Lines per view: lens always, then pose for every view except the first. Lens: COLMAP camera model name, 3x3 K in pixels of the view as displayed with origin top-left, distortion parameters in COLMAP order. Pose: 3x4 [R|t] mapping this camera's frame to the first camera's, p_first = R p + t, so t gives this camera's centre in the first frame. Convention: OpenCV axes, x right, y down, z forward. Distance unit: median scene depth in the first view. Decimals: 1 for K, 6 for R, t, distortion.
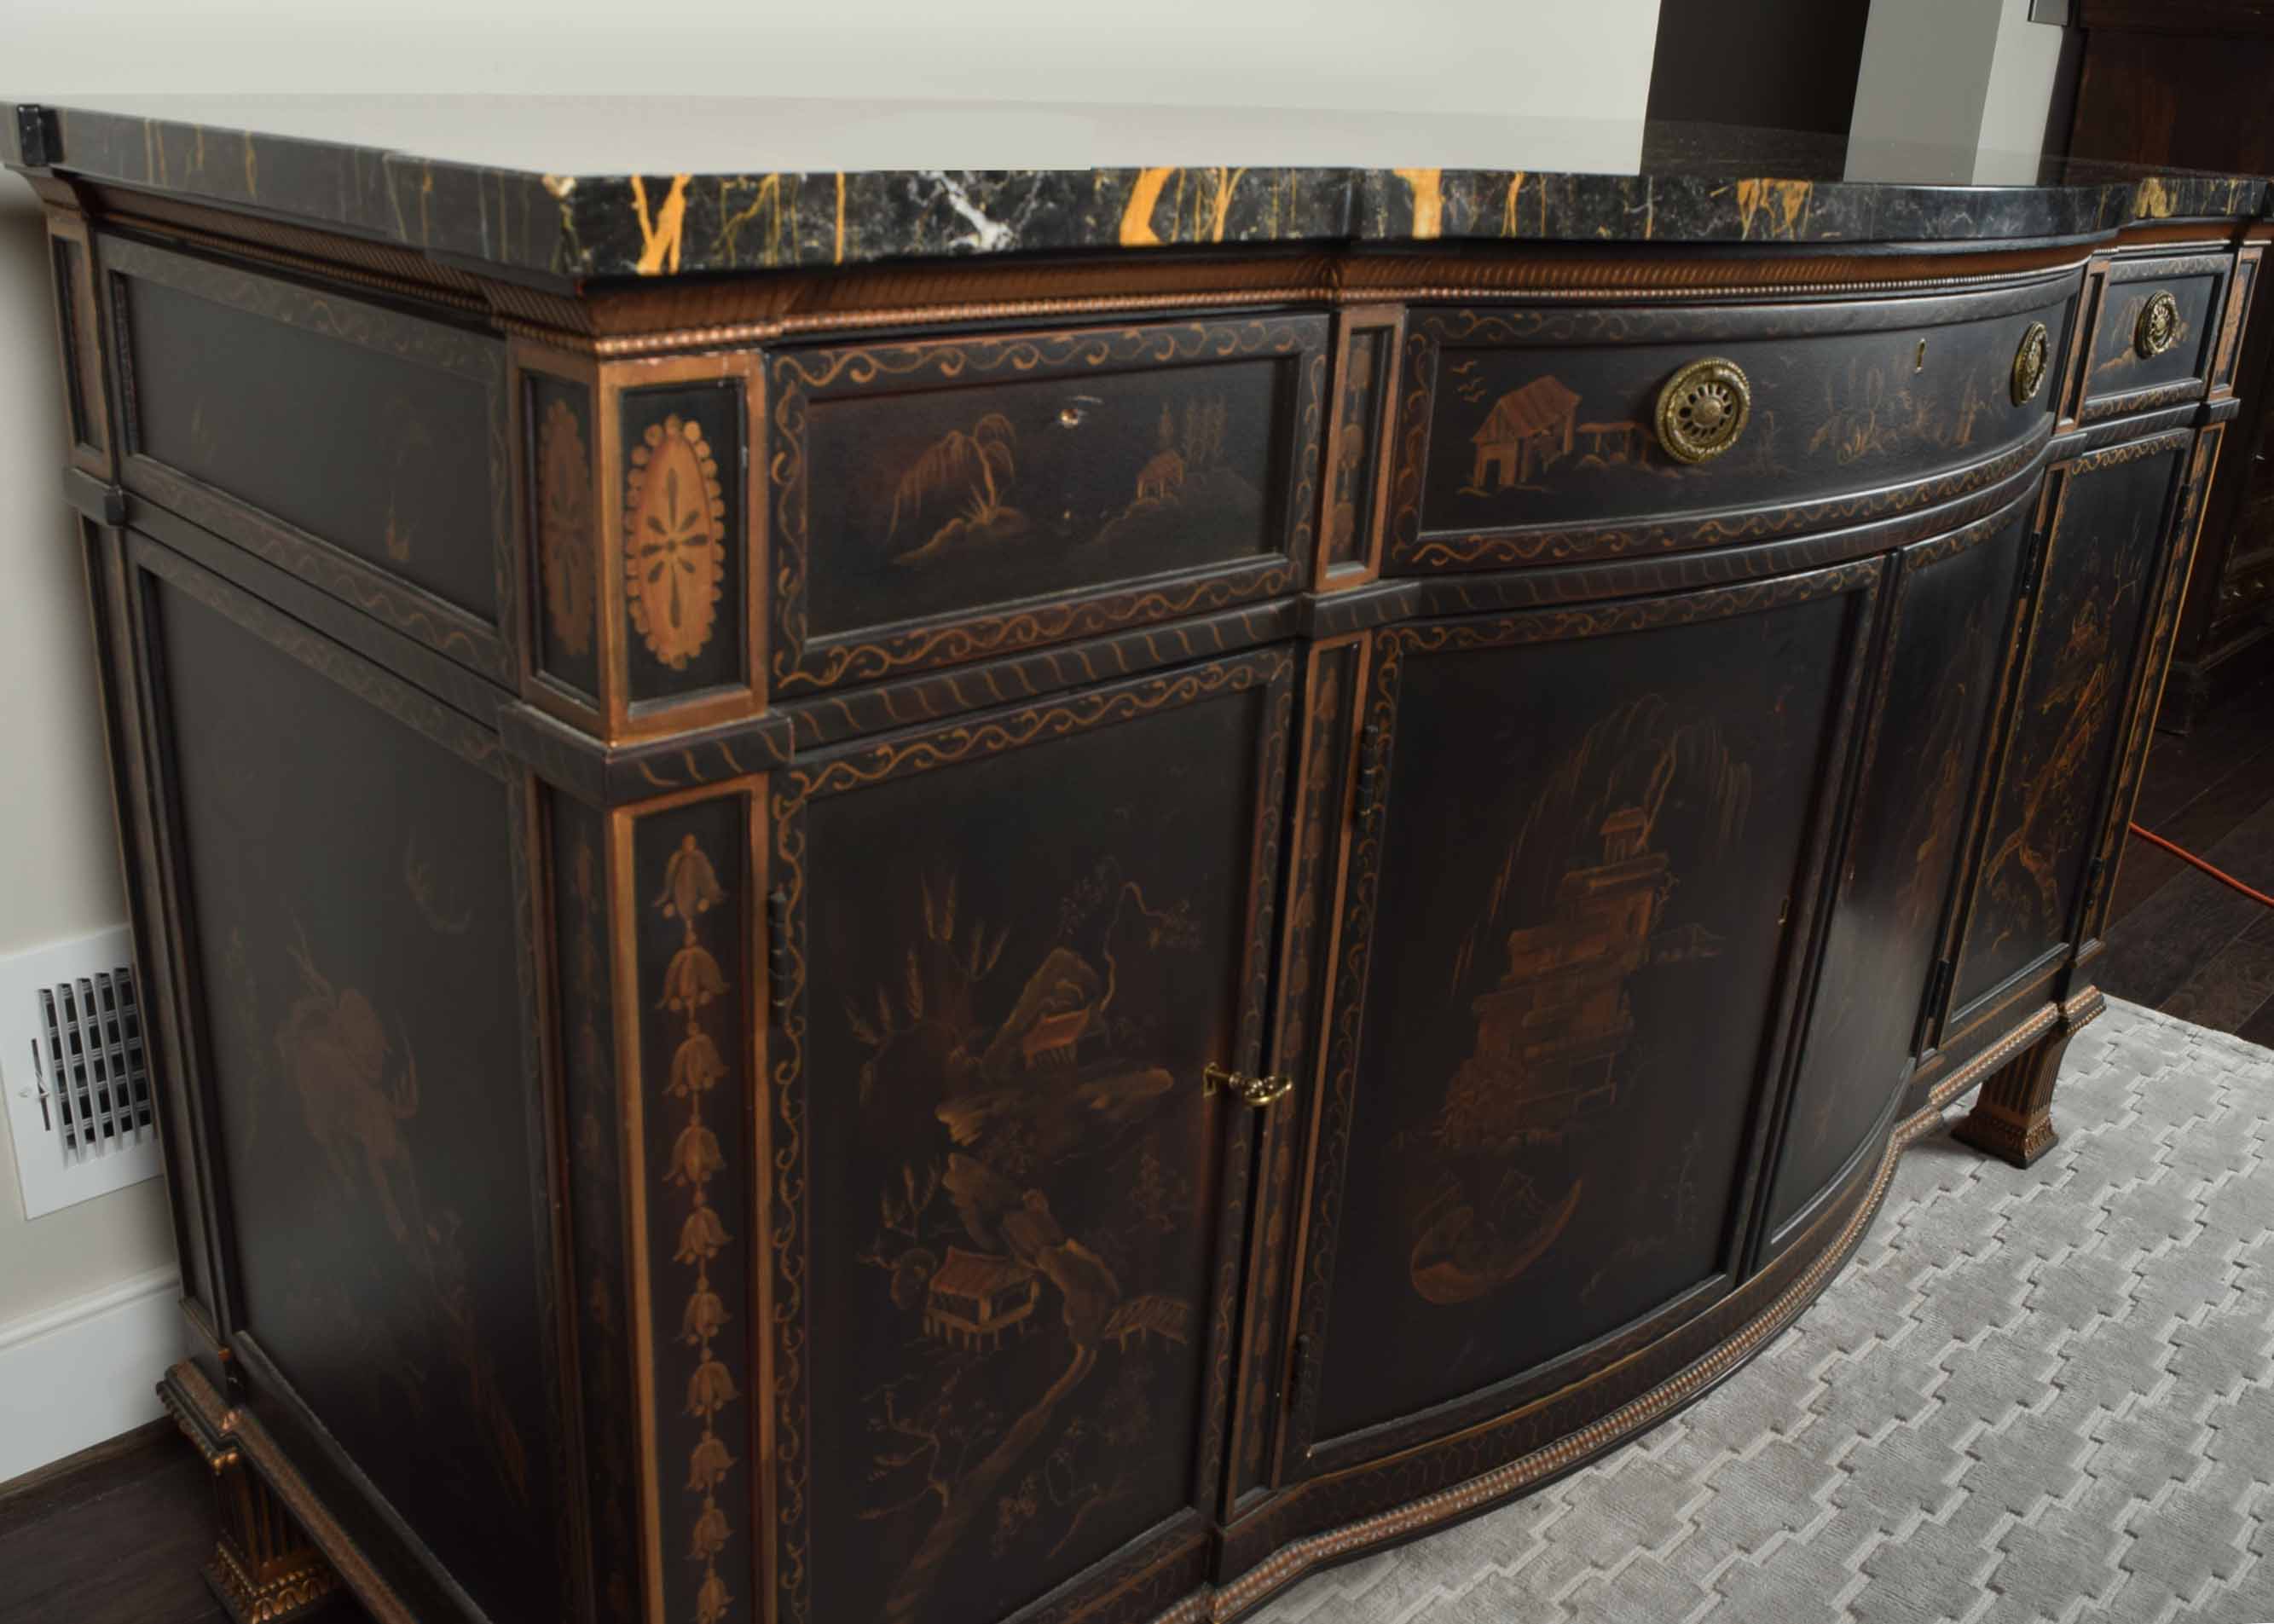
lens RADIAL K [[2033.2, 0, 1101.1], [0, 2033.2, 812.4], [0, 0, 1]] dist [-0.094689, 0.010874]
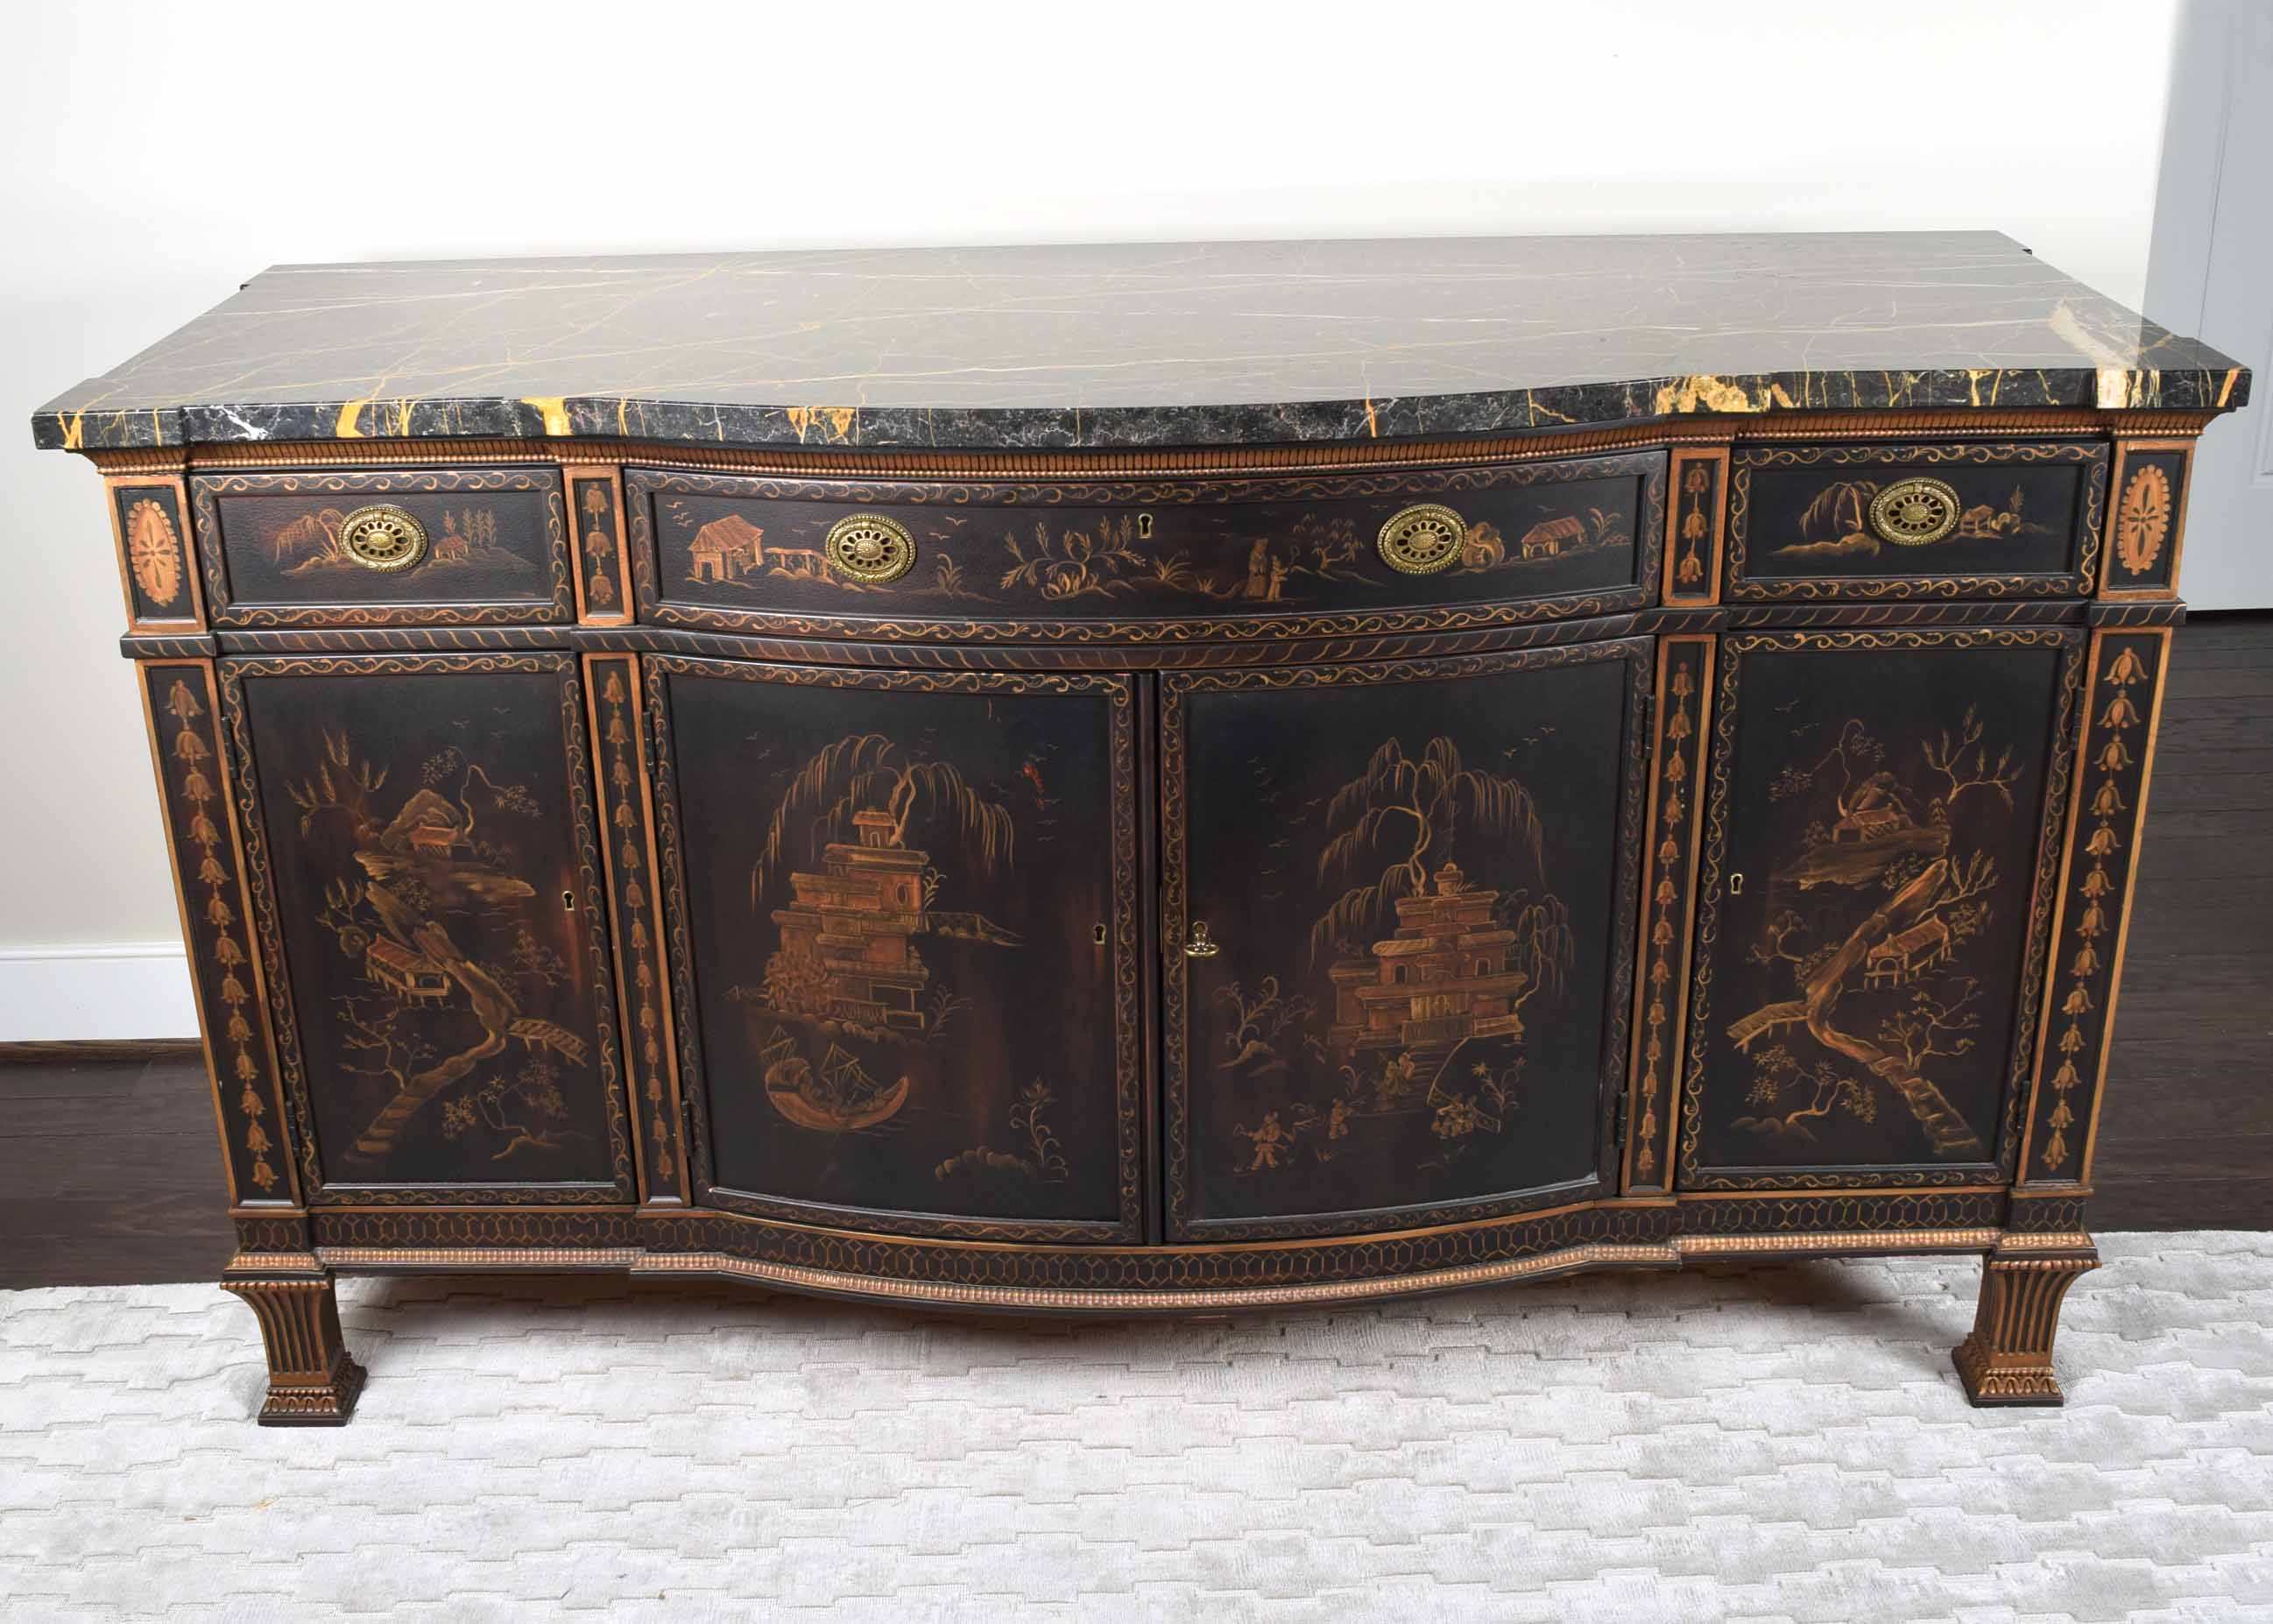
lens RADIAL K [[2549.0, 0, 1103.7], [0, 2549.0, 820.2], [0, 0, 1]] dist [-0.079964, 0.014343]
pose [[0.711795, 0.210296, -0.670166, 2.008628], [-0.198225, 0.975486, 0.095567, -0.254016], [0.673836, 0.064820, 0.736033, -0.295736]]
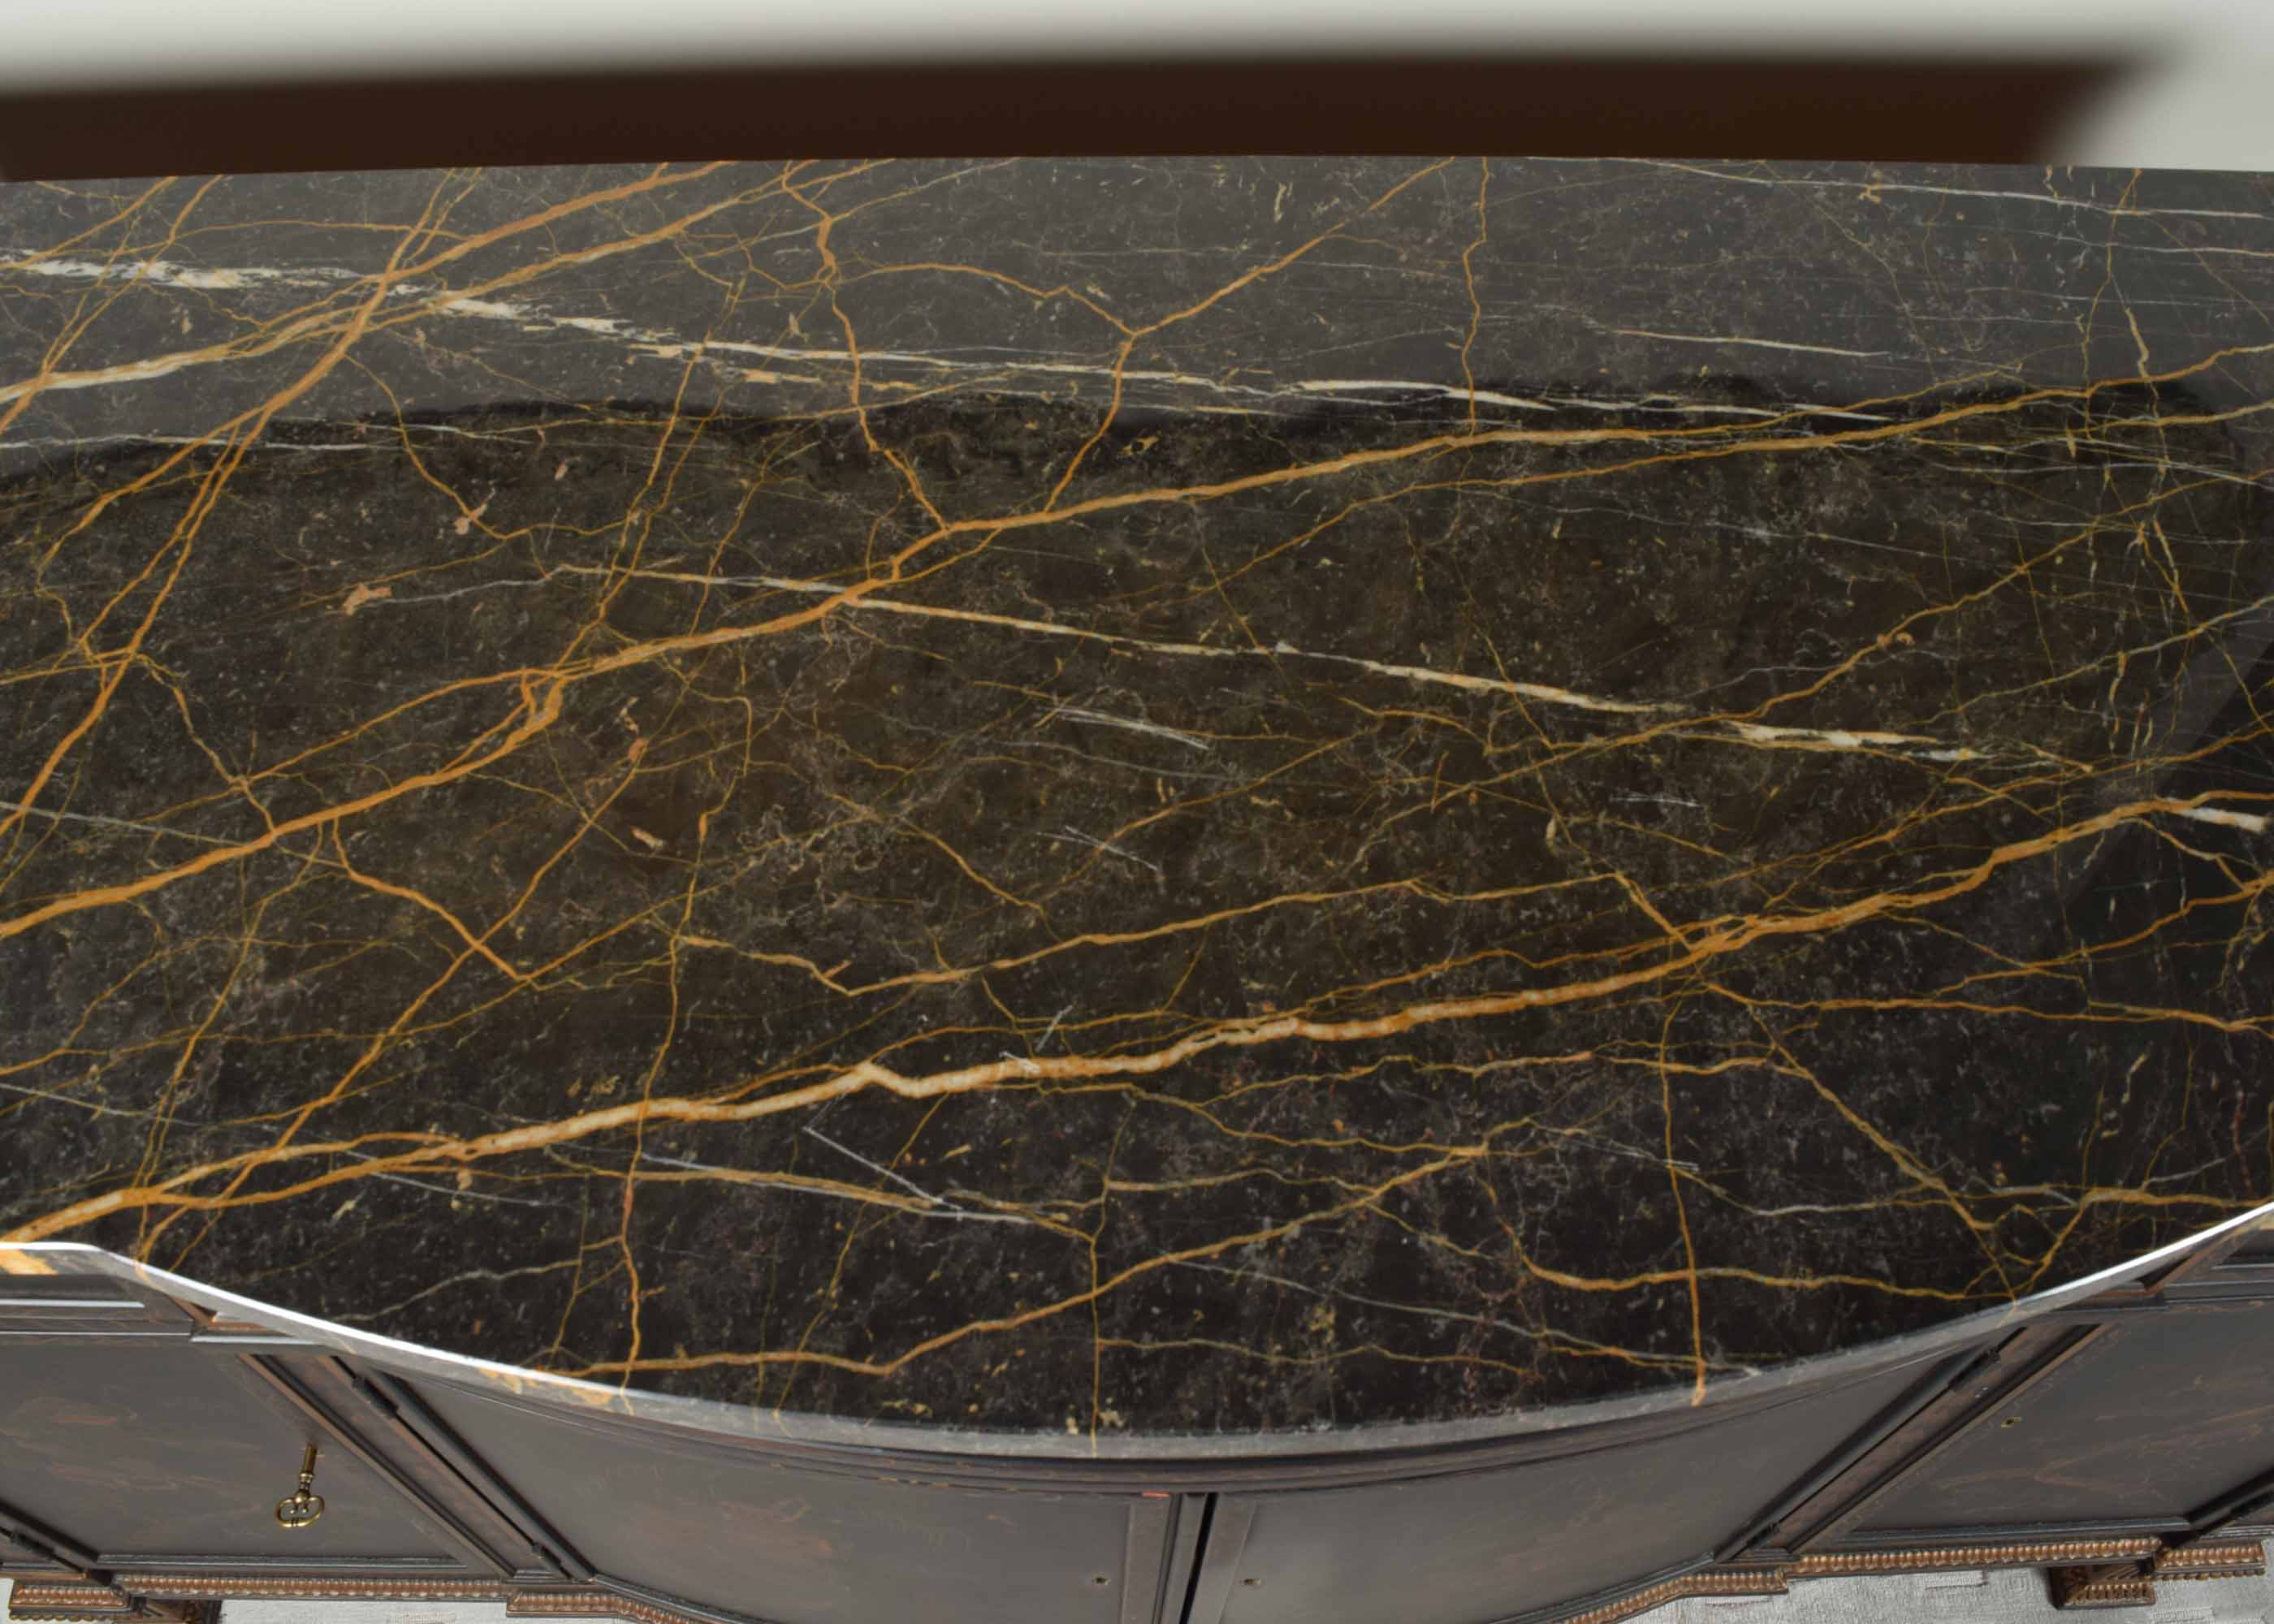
lens RADIAL K [[1924.8, 0, 1118.9], [0, 1924.8, 805.7], [0, 0, 1]] dist [-0.098689, 0.021999]
pose [[0.735820, 0.538717, -0.410308, 0.707890], [-0.221533, 0.764069, 0.605906, -1.004151], [0.639915, -0.354941, 0.681561, 0.792307]]
